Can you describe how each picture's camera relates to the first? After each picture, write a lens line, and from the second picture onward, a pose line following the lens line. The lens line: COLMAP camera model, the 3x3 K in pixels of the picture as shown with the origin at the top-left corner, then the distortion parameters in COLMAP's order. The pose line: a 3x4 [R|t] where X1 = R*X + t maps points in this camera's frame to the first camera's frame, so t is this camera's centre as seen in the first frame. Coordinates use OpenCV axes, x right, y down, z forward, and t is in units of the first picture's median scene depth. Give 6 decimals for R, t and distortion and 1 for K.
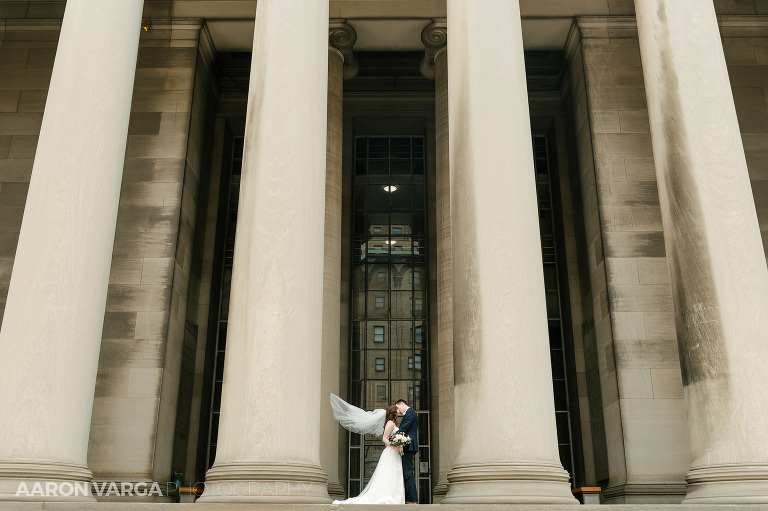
lens RADIAL K [[759.1, 0, 387.3], [0, 759.1, 233.0], [0, 0, 1]] dist [-0.014413, -0.000815]
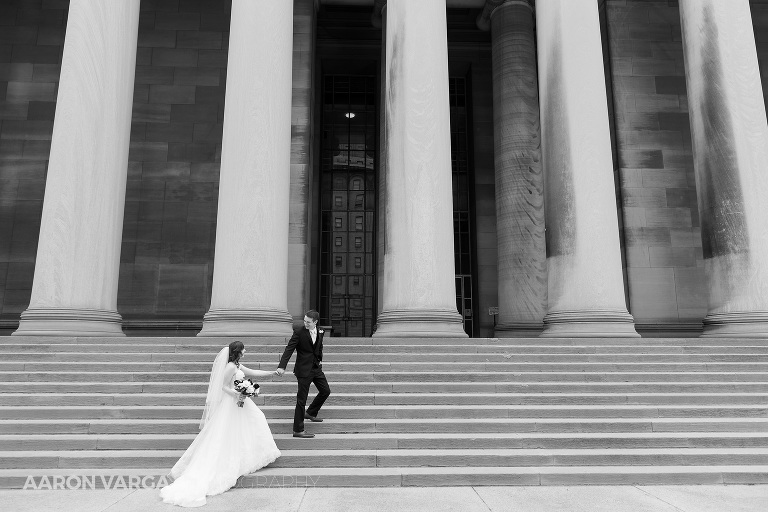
lens RADIAL K [[516.4, 0, 384.0], [0, 516.4, 256.0], [0, 0, 1]] dist [0.008060, -0.001869]
pose [[0.998763, 0.006260, 0.049319, -0.257926], [-0.015541, 0.981640, 0.190111, 0.021993], [-0.047223, -0.190642, 0.980523, 0.074221]]
